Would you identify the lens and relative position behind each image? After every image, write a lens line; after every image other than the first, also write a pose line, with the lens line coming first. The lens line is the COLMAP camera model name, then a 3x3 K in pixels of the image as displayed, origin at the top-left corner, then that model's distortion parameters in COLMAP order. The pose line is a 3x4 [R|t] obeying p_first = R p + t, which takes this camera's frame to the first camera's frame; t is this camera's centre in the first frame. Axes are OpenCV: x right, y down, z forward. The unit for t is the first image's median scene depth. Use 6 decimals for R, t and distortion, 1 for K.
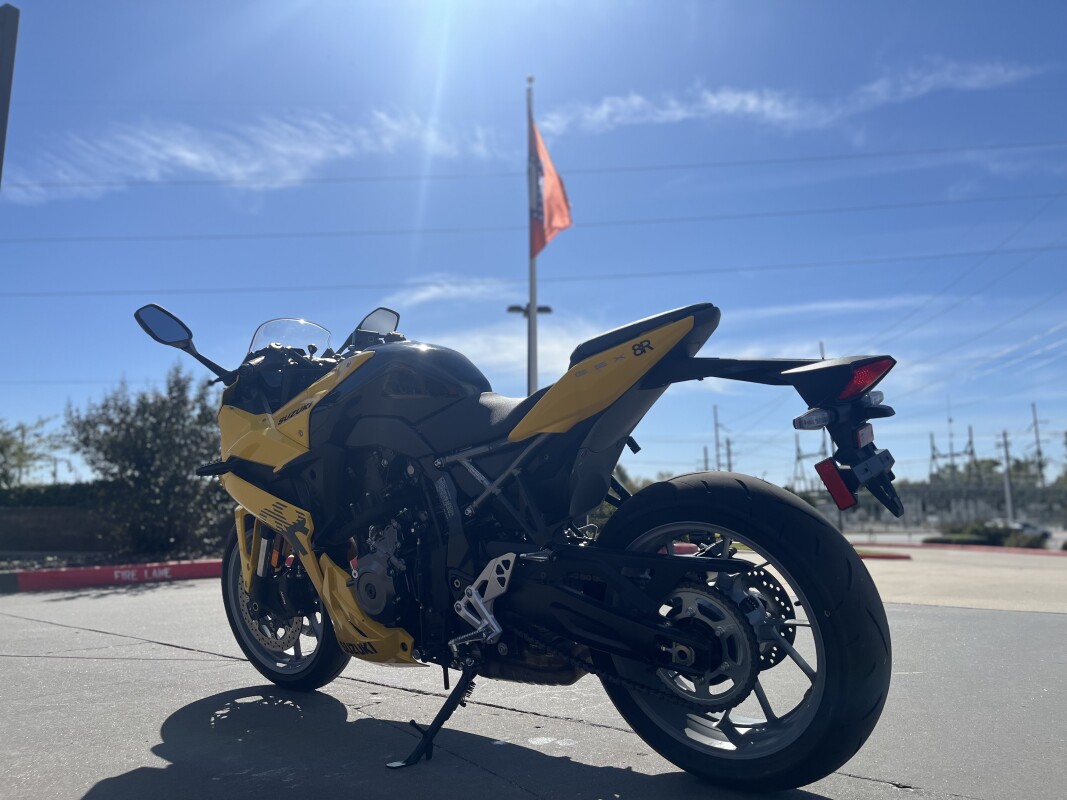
lens RADIAL K [[810.8, 0, 531.9], [0, 810.8, 394.7], [0, 0, 1]] dist [0.075630, -0.105190]
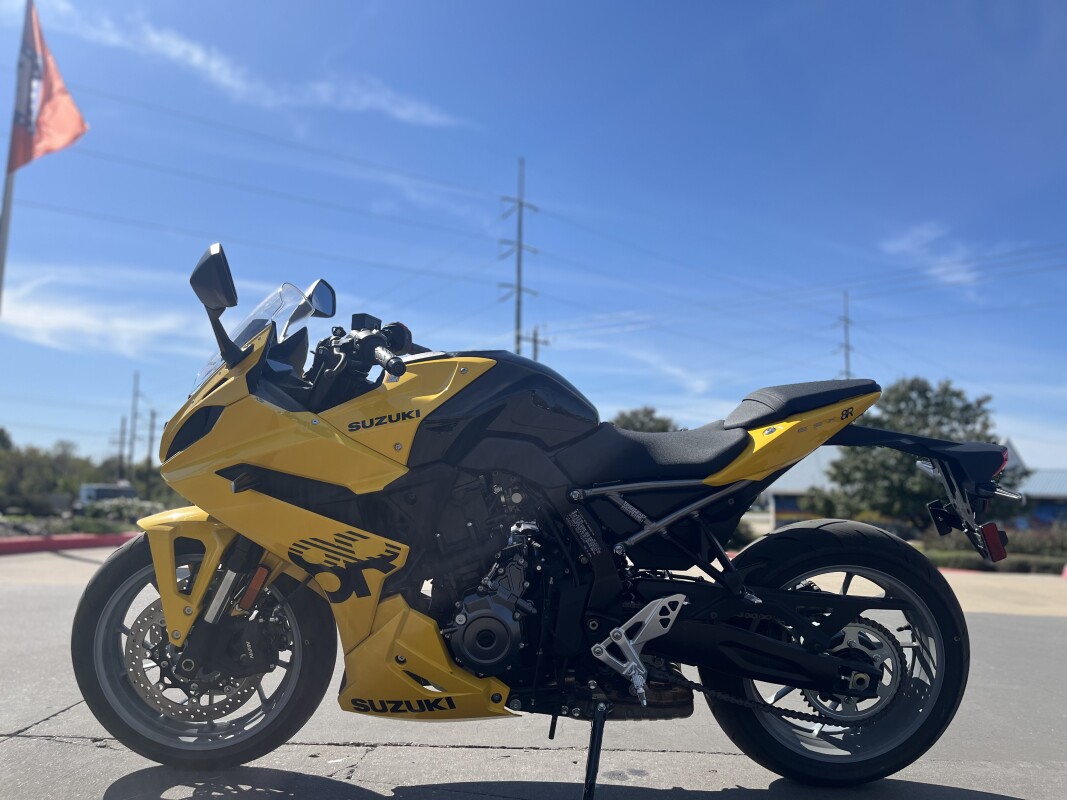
lens RADIAL K [[810.8, 0, 531.9], [0, 810.8, 394.7], [0, 0, 1]] dist [0.075630, -0.105190]
pose [[0.764567, 0.109216, 0.635224, -0.777861], [-0.125879, 0.991863, -0.019024, -0.006028], [-0.632133, -0.065416, 0.772094, 0.334549]]
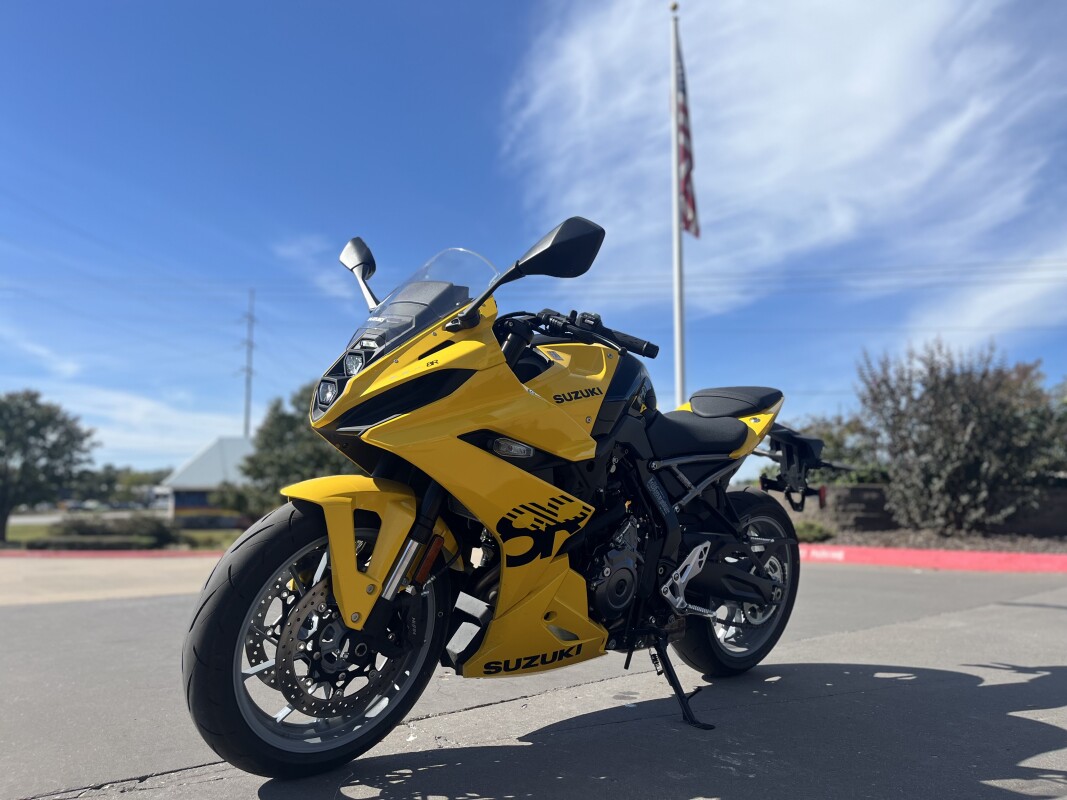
lens RADIAL K [[804.1, 0, 548.2], [0, 804.1, 366.7], [0, 0, 1]] dist [0.040656, -0.109529]
pose [[0.137140, 0.174114, 0.975129, -1.298179], [-0.148701, 0.976894, -0.153516, 0.148207], [-0.979327, -0.123949, 0.159862, 1.013375]]
